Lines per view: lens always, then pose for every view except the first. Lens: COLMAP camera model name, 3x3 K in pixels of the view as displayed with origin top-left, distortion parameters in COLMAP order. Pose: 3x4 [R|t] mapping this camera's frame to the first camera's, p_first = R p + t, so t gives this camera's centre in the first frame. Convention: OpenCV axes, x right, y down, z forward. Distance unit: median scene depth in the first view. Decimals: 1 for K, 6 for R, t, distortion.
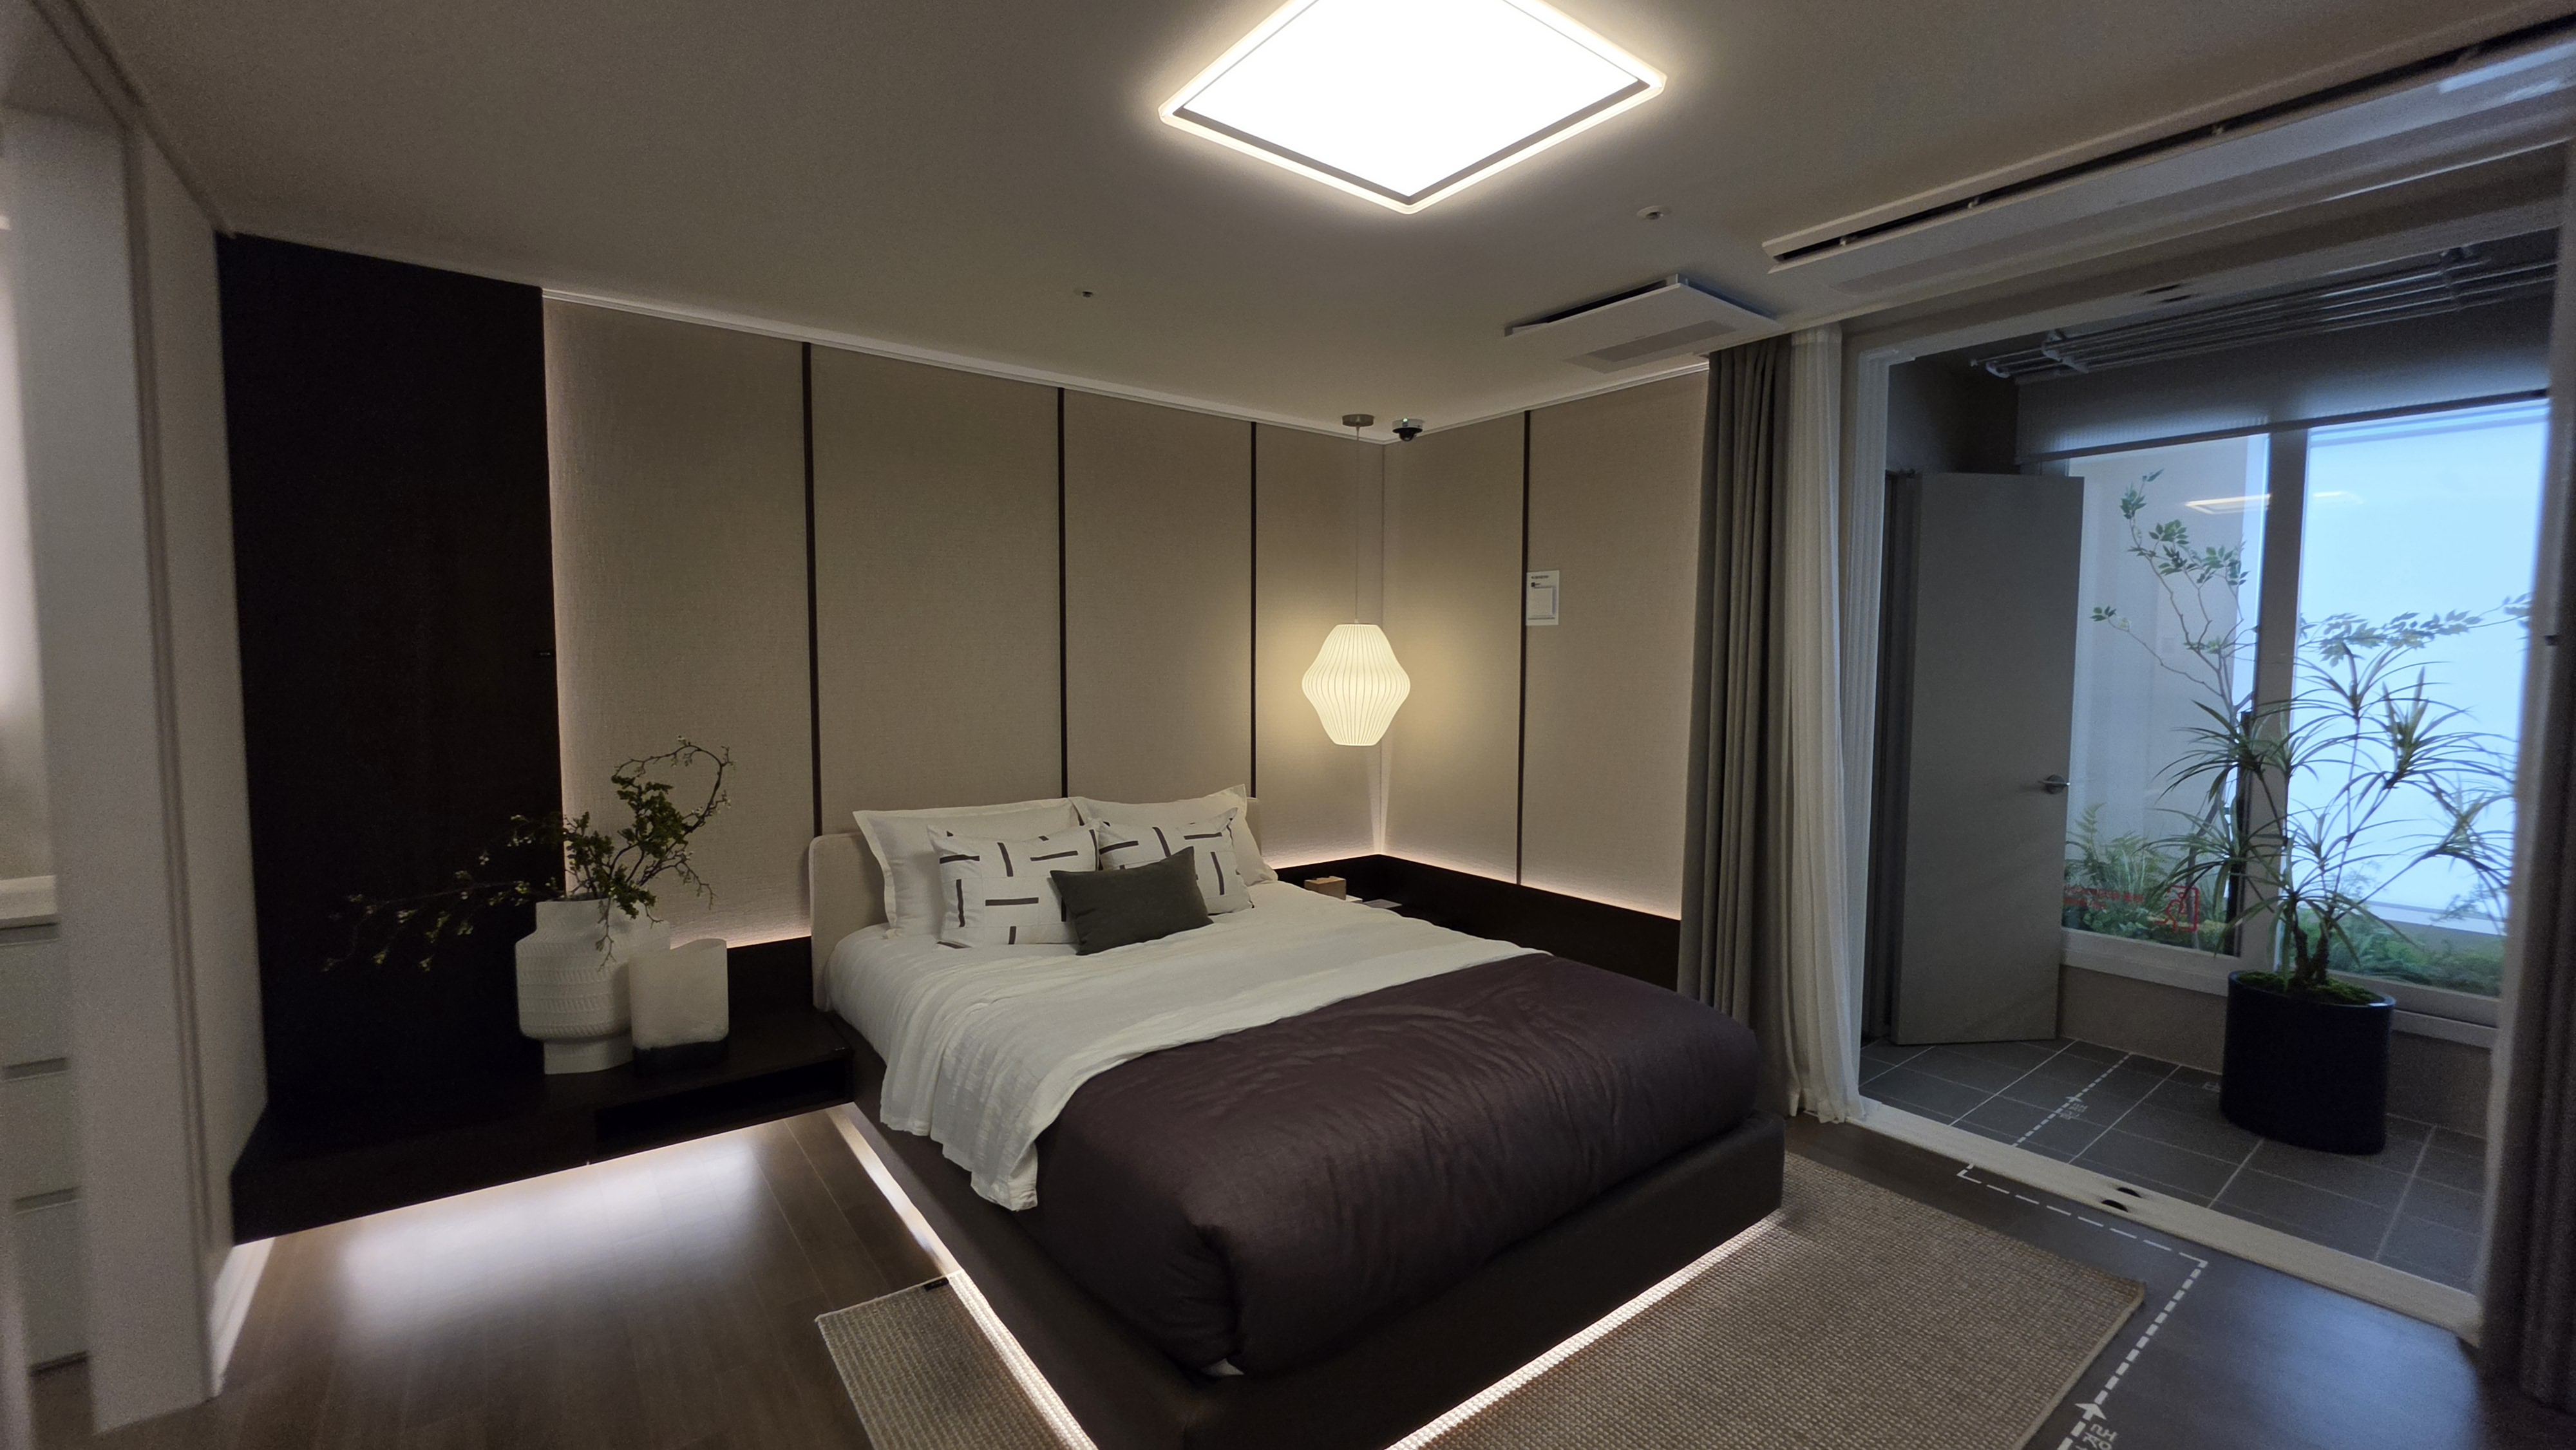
lens RADIAL K [[1035.8, 0, 1288.4], [0, 1035.8, 723.2], [0, 0, 1]] dist [-0.001970, -0.000166]
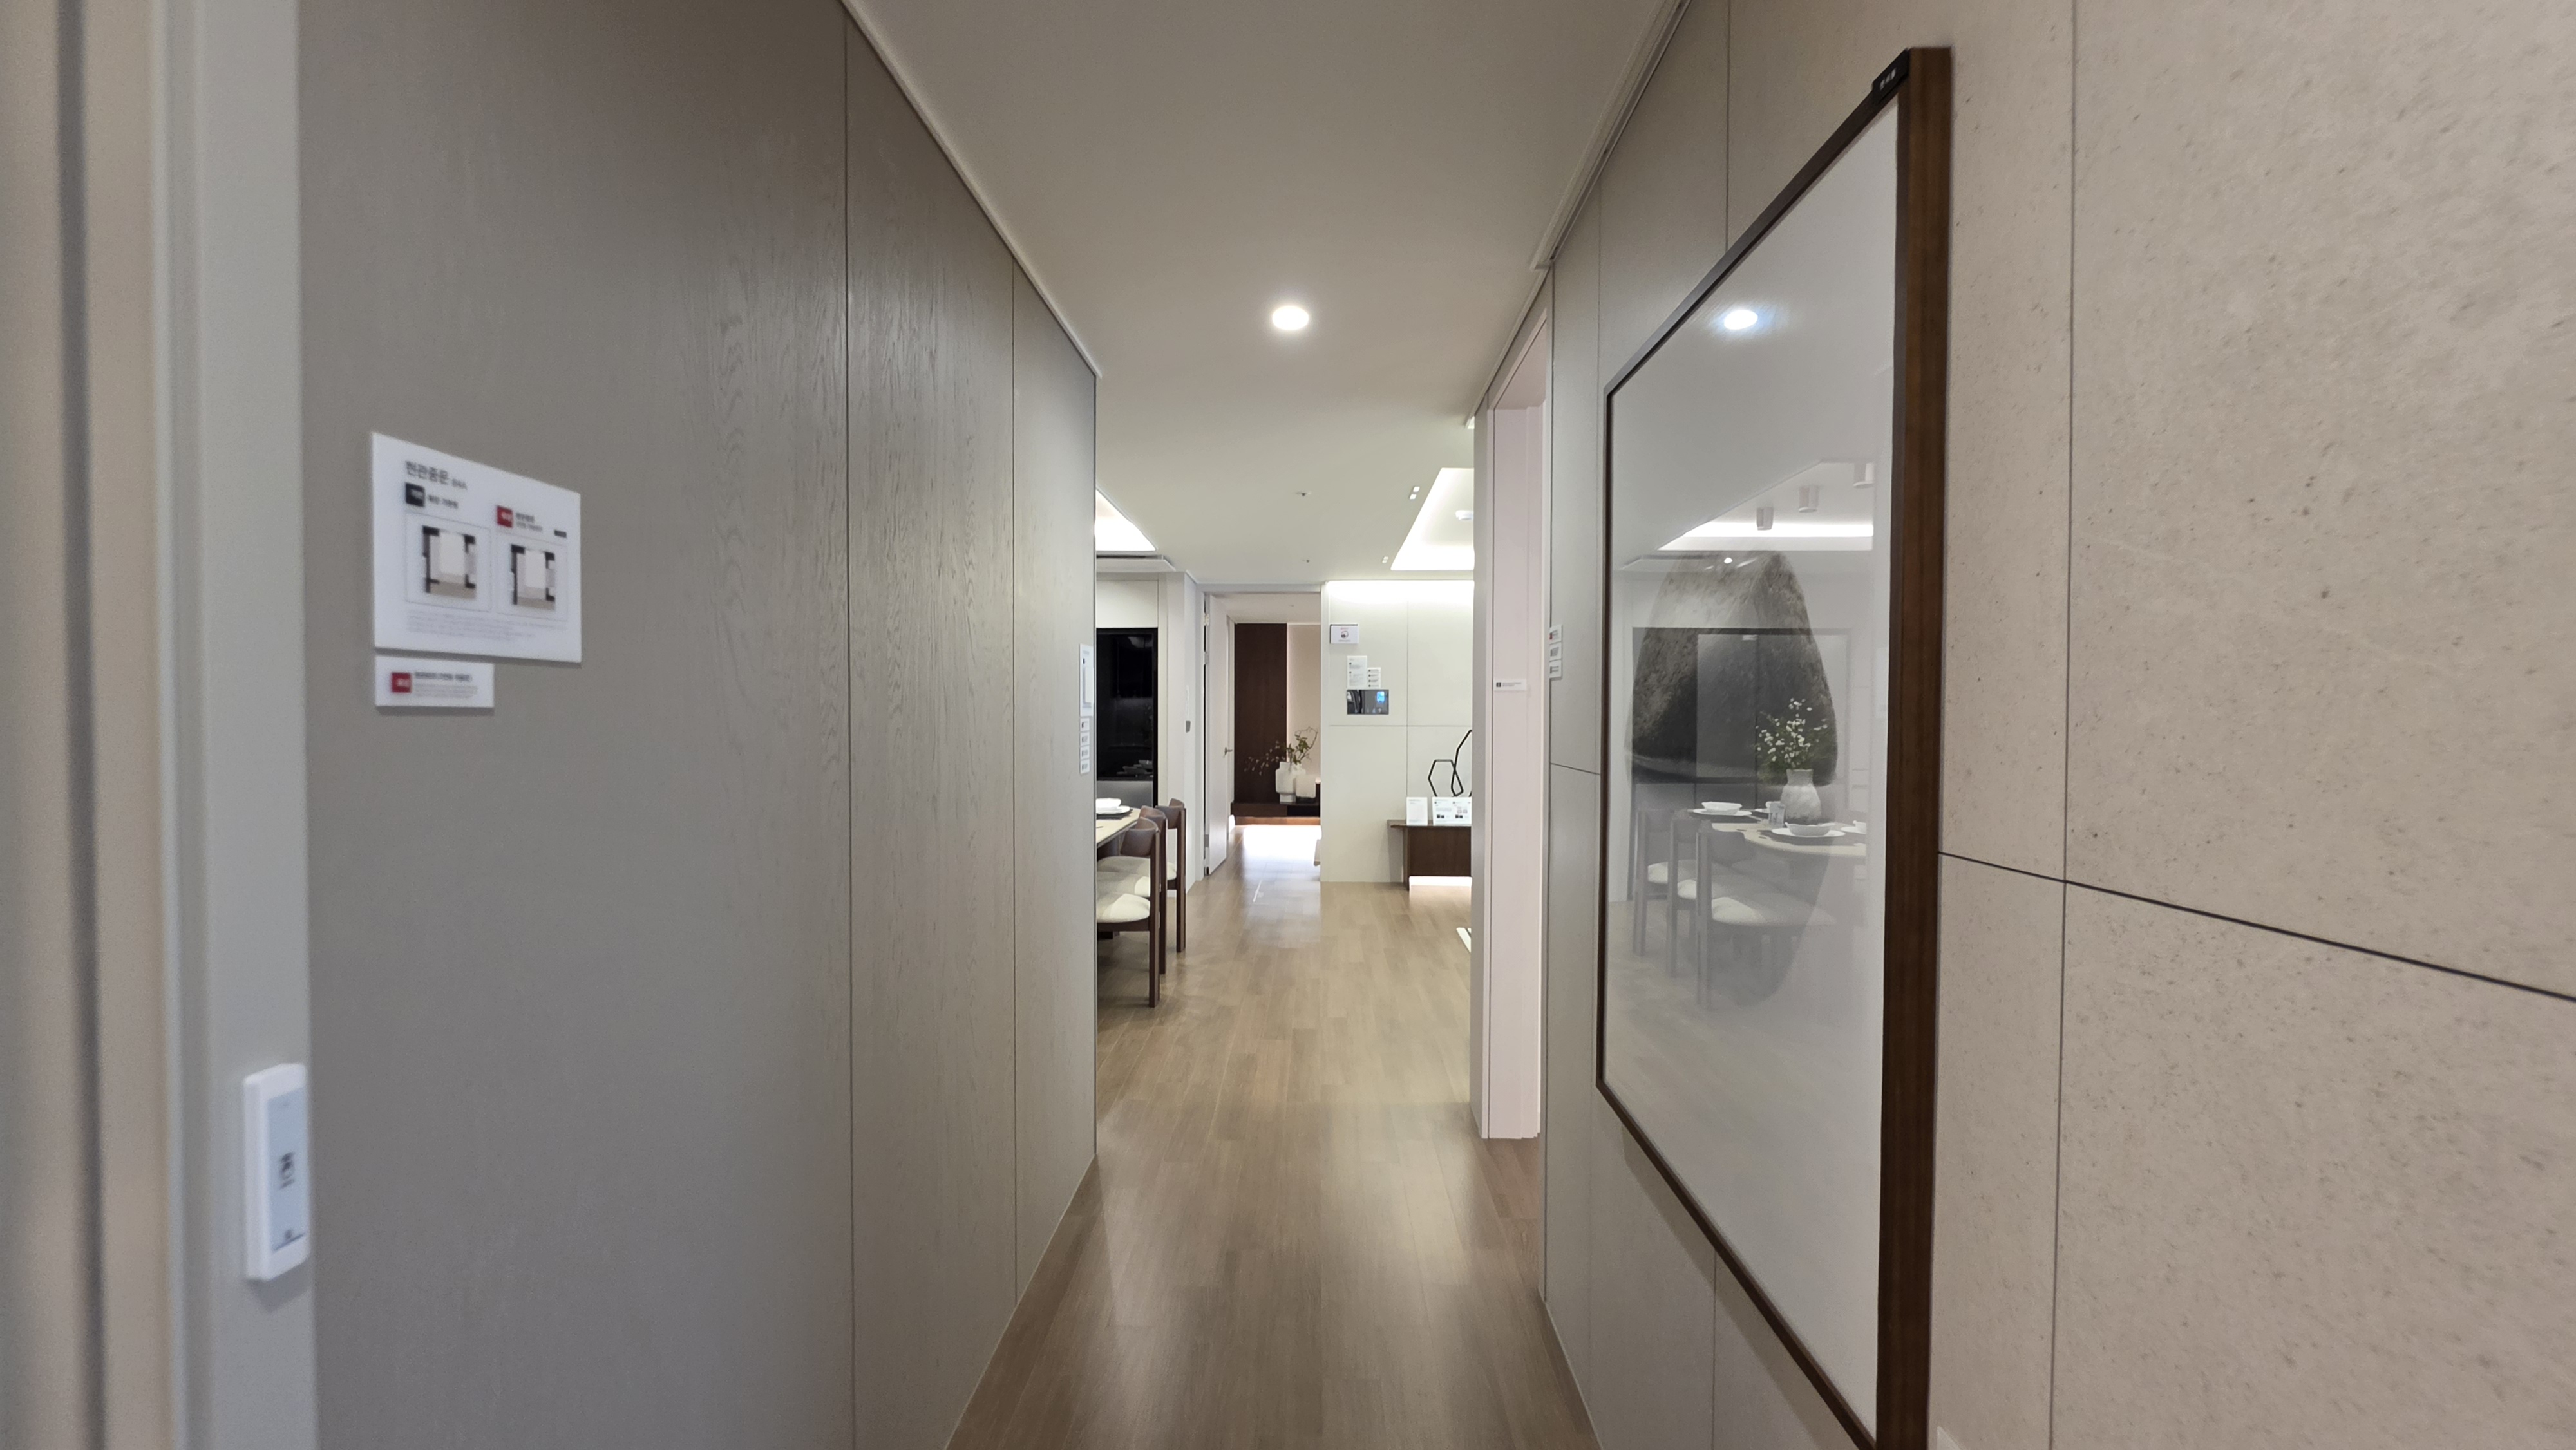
lens RADIAL K [[1035.8, 0, 1290.1], [0, 1035.8, 723.2], [0, 0, 1]] dist [-0.001970, -0.000166]
pose [[0.784877, 0.010153, -0.619569, 2.046310], [-0.039701, 0.998635, -0.033929, 0.154559], [0.618379, 0.051228, 0.784209, -2.452322]]
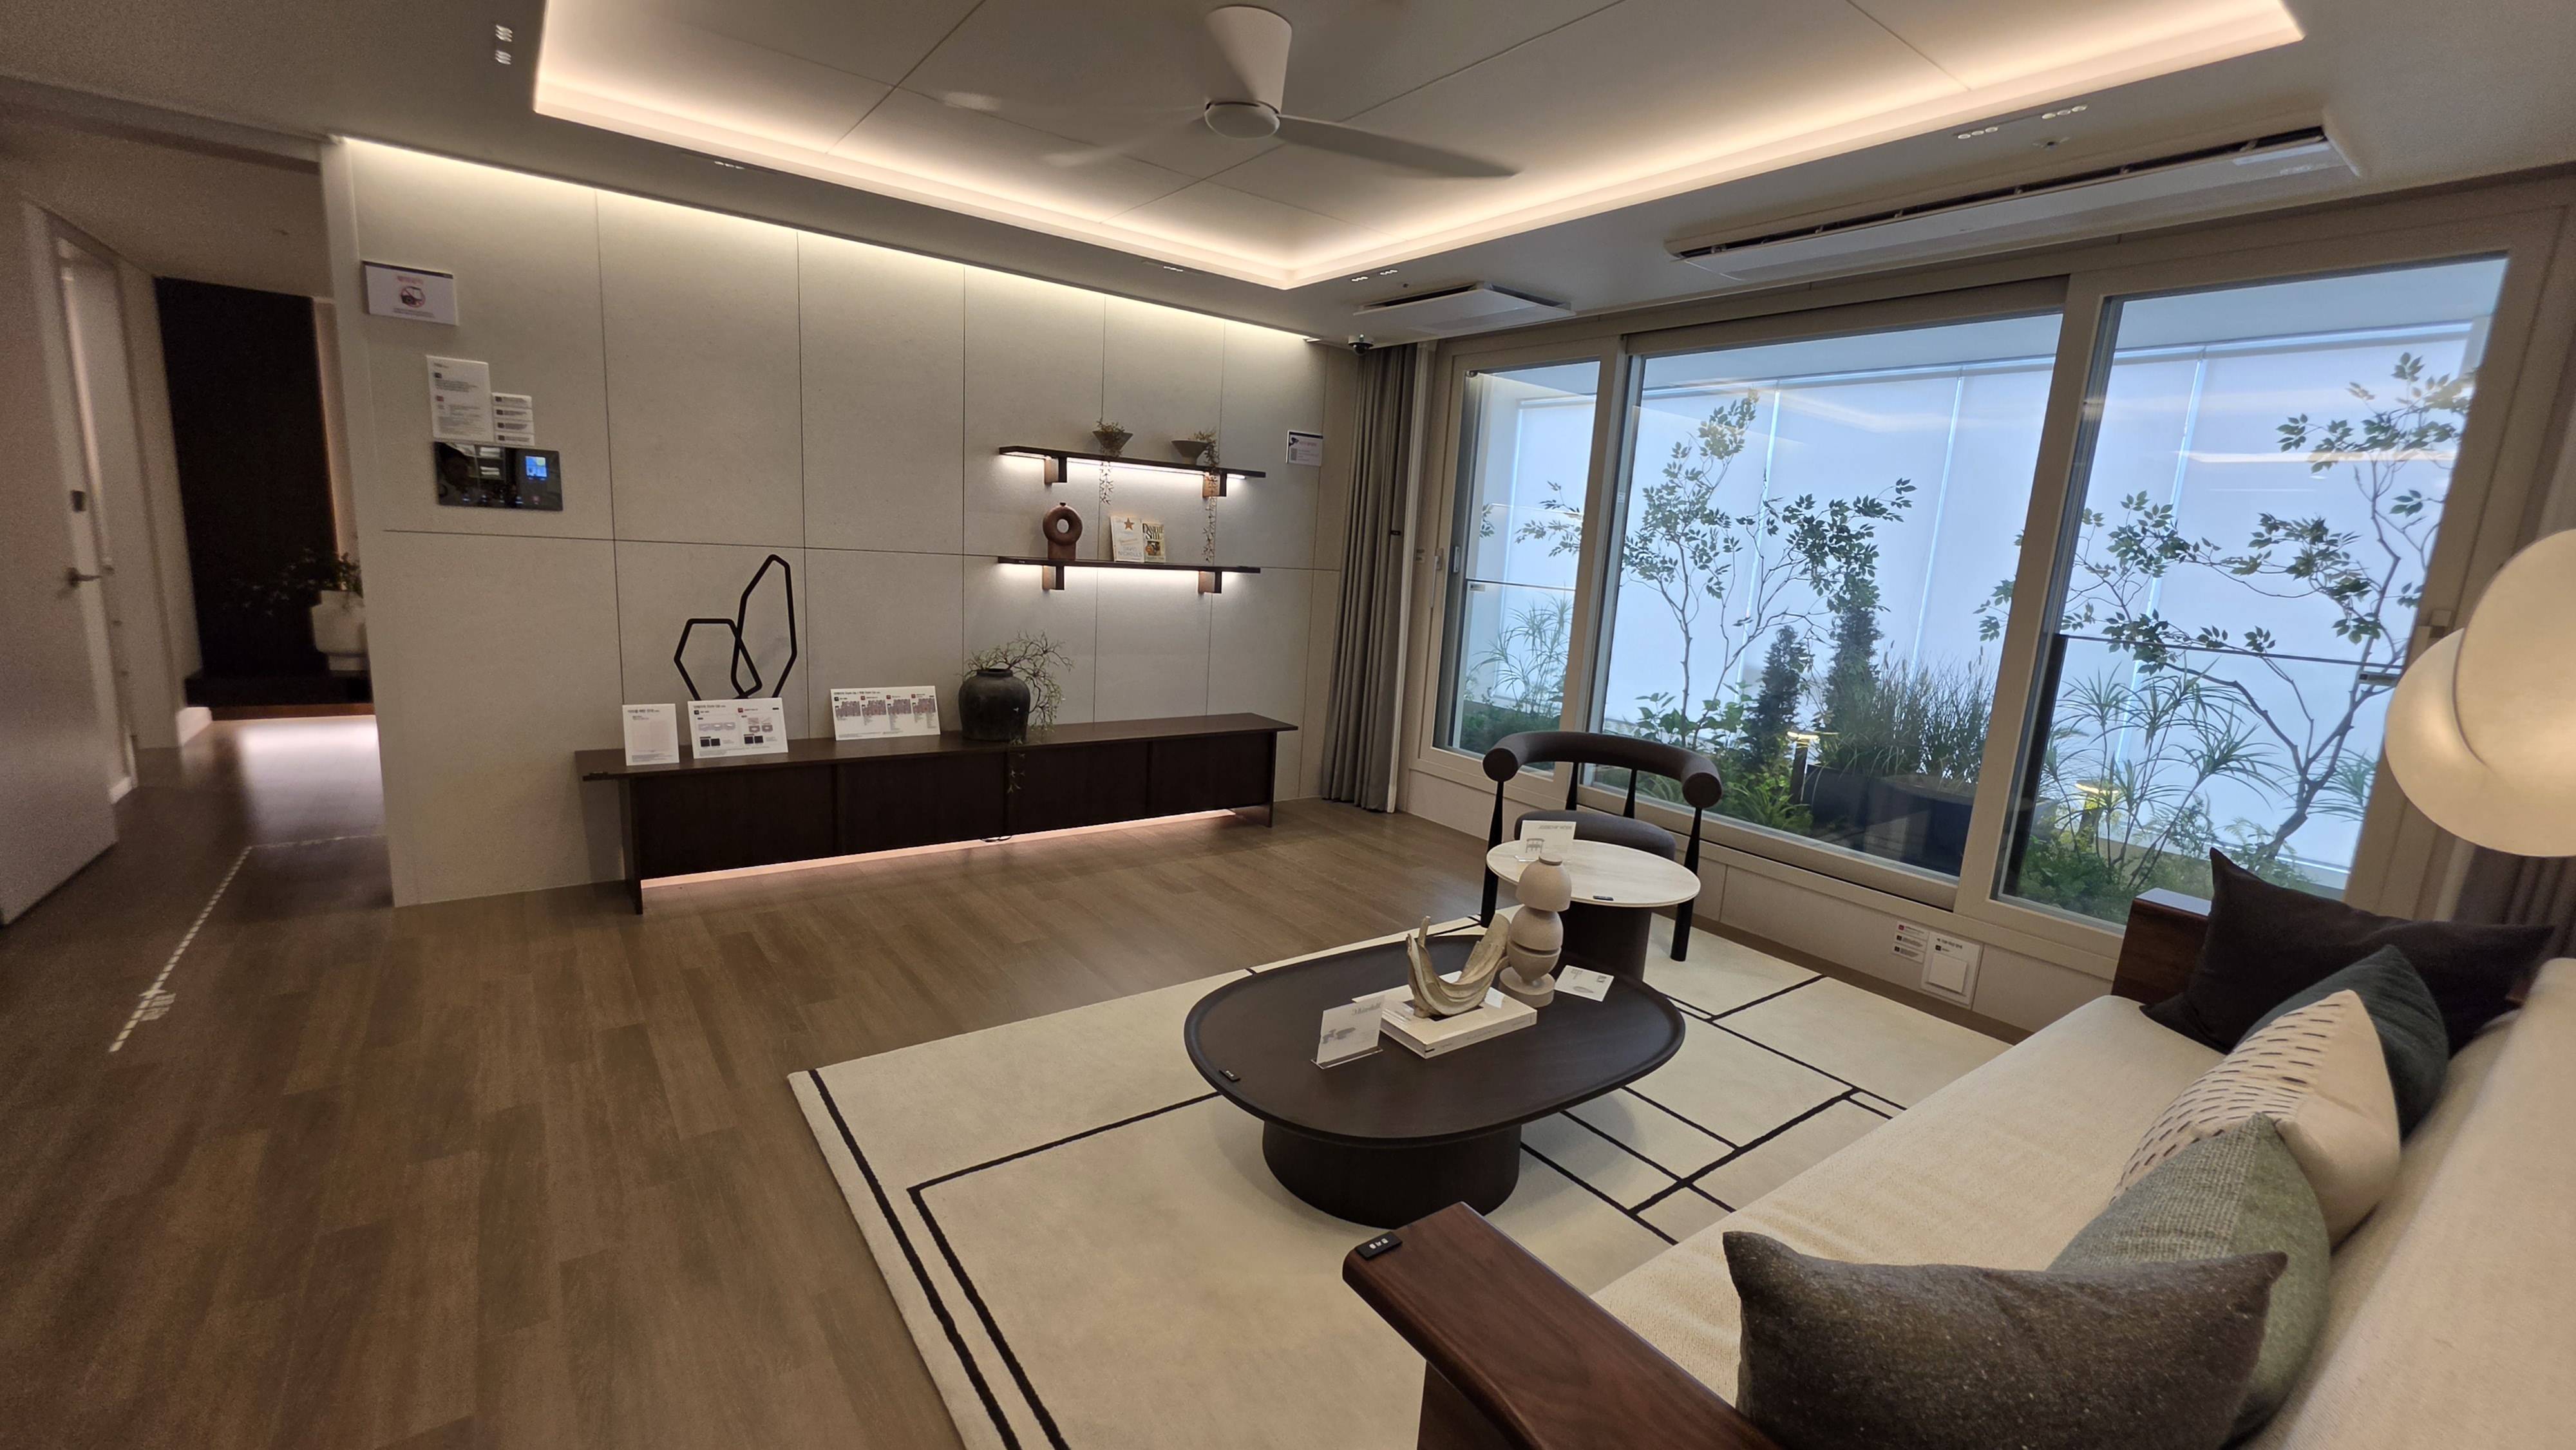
lens RADIAL K [[1035.8, 0, 1287.8], [0, 1035.8, 727.1], [0, 0, 1]] dist [-0.001970, -0.000166]
pose [[0.998205, 0.057687, 0.016119, 1.302591], [-0.059206, 0.991037, 0.119749, 0.074765], [-0.009066, -0.120489, 0.992673, -1.233526]]
